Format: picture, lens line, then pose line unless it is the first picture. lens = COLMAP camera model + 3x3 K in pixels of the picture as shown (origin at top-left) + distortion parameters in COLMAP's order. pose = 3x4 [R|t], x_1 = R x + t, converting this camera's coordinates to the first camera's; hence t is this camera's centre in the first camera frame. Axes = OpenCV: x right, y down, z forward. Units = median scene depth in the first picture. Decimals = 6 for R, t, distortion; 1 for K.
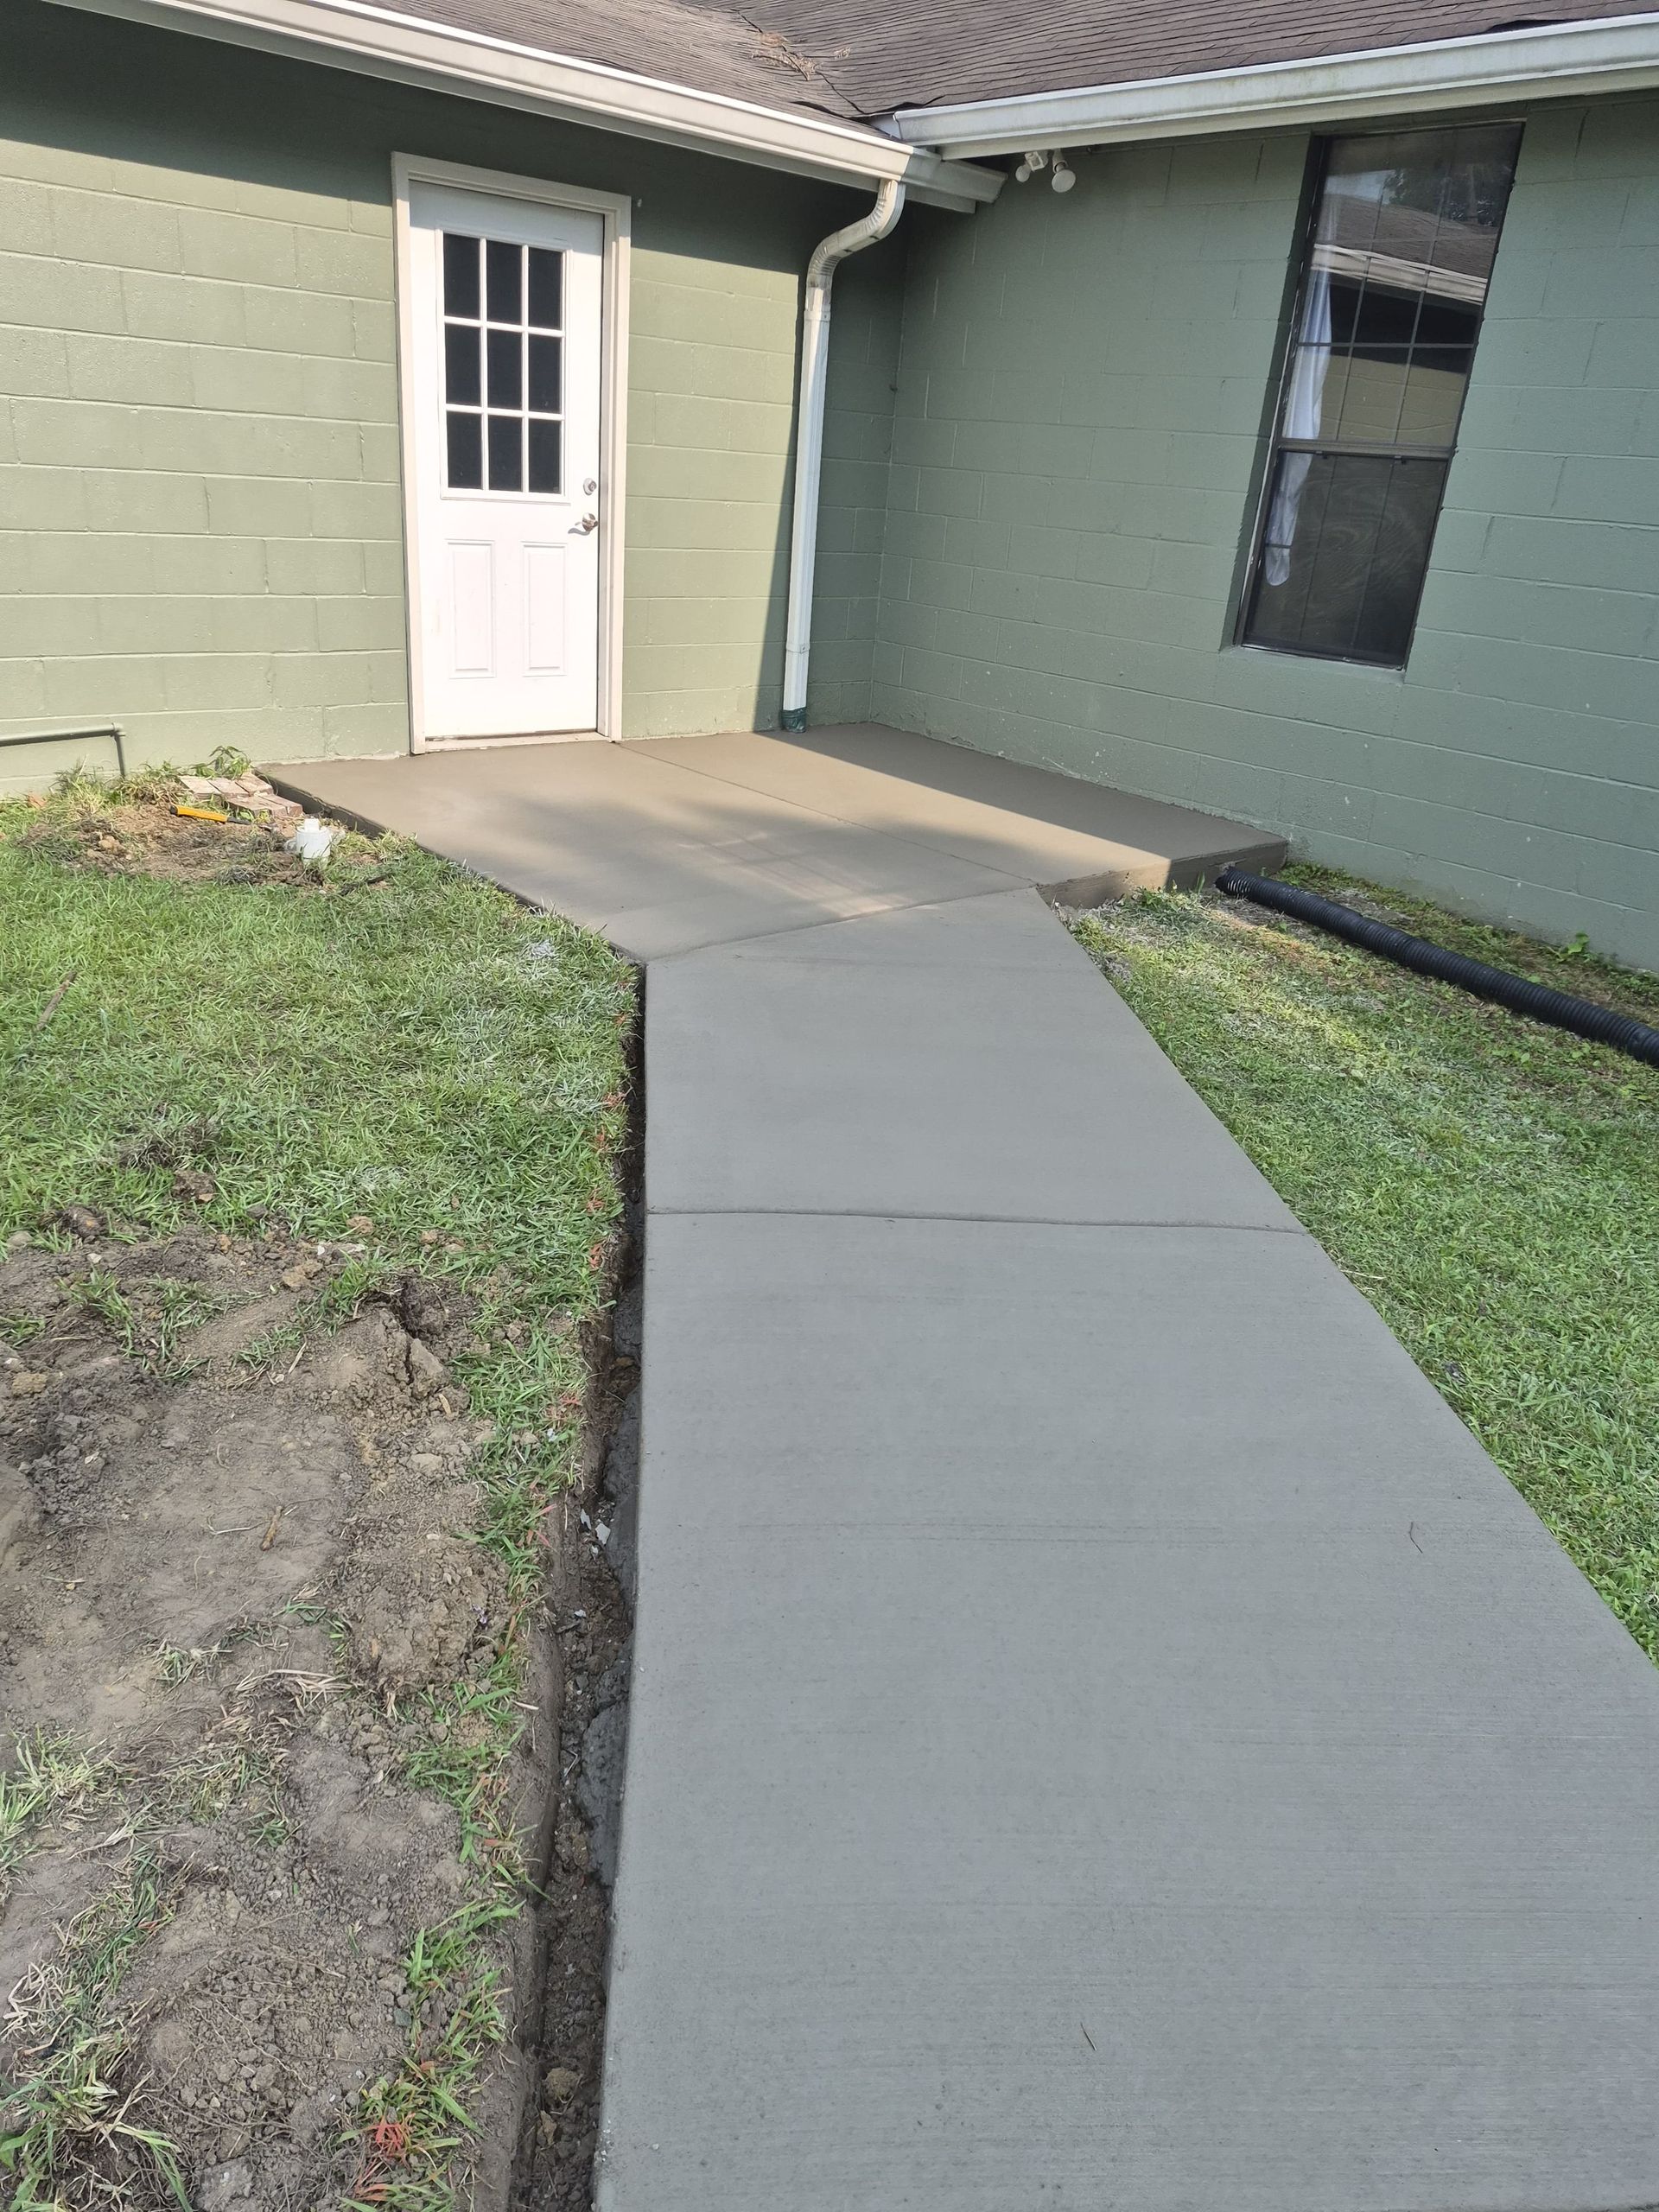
lens RADIAL K [[1582.9, 0, 836.8], [0, 1582.9, 1078.3], [0, 0, 1]] dist [0.090234, -0.152232]
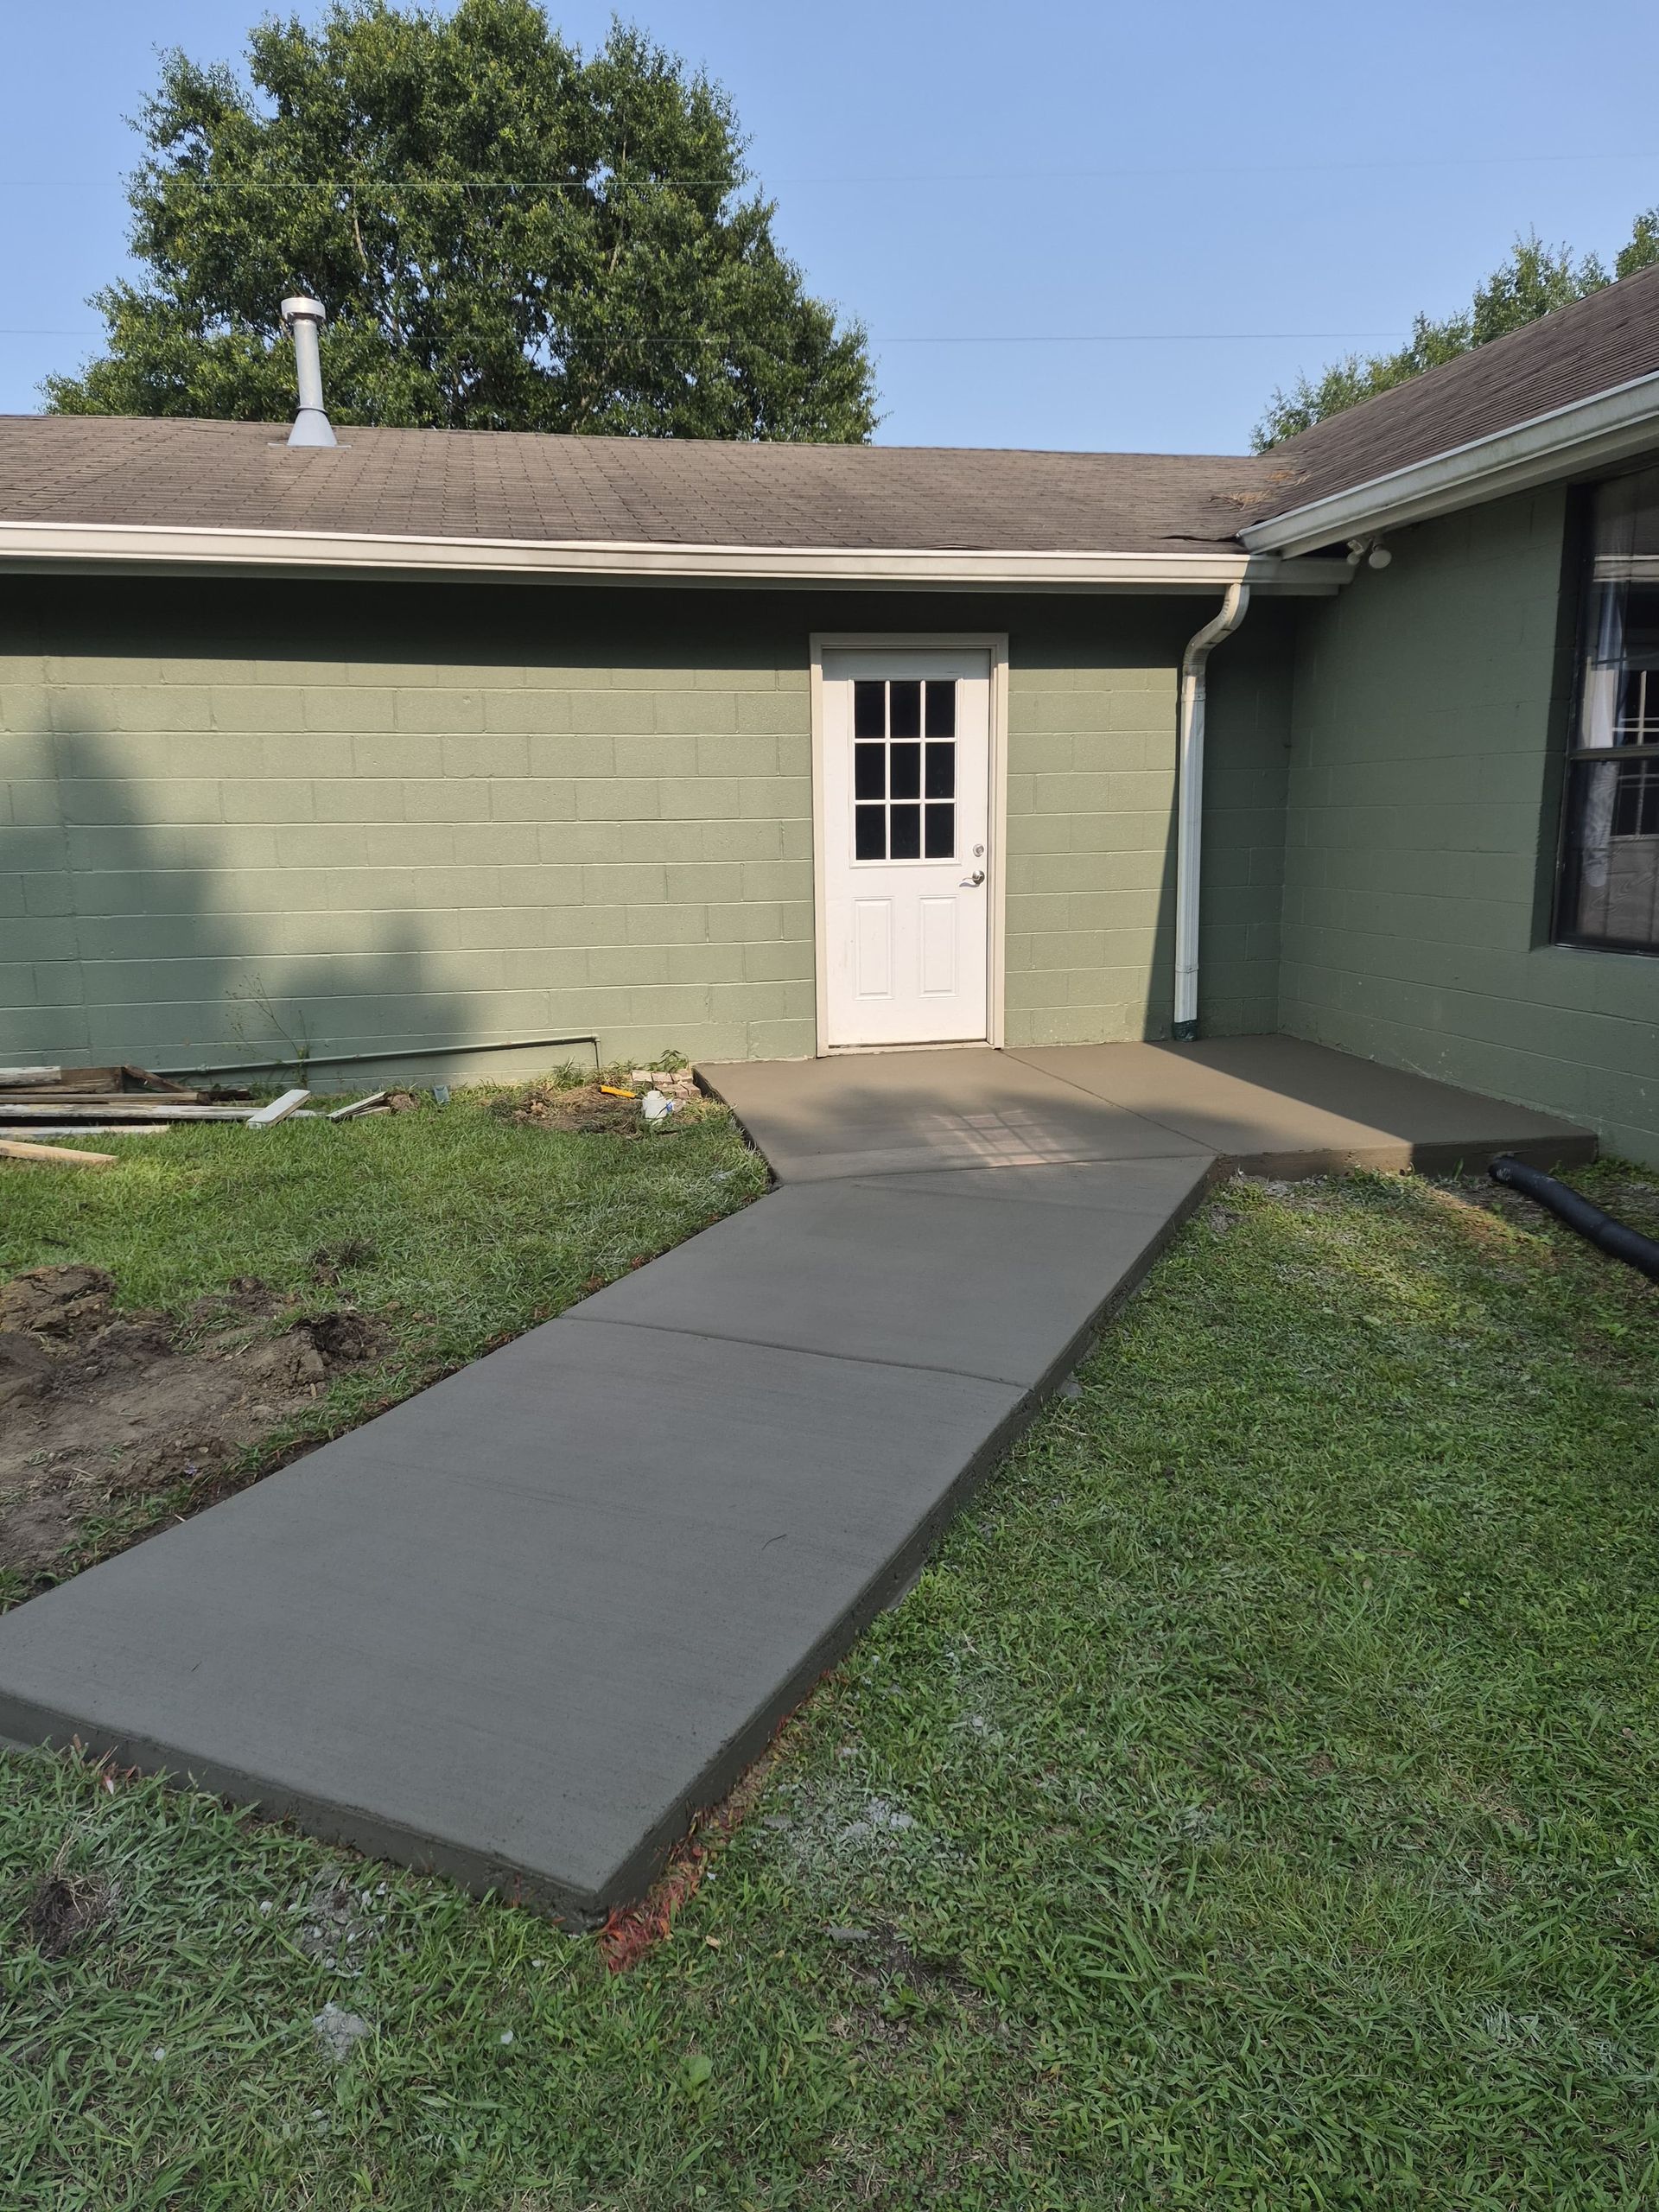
lens RADIAL K [[1545.8, 0, 815.2], [0, 1545.8, 1097.2], [0, 0, 1]] dist [0.086540, -0.130094]
pose [[0.859165, 0.002161, -0.511695, 0.377774], [-0.109319, 0.977679, -0.179425, 0.054532], [0.499886, 0.210094, 0.840223, -0.047694]]
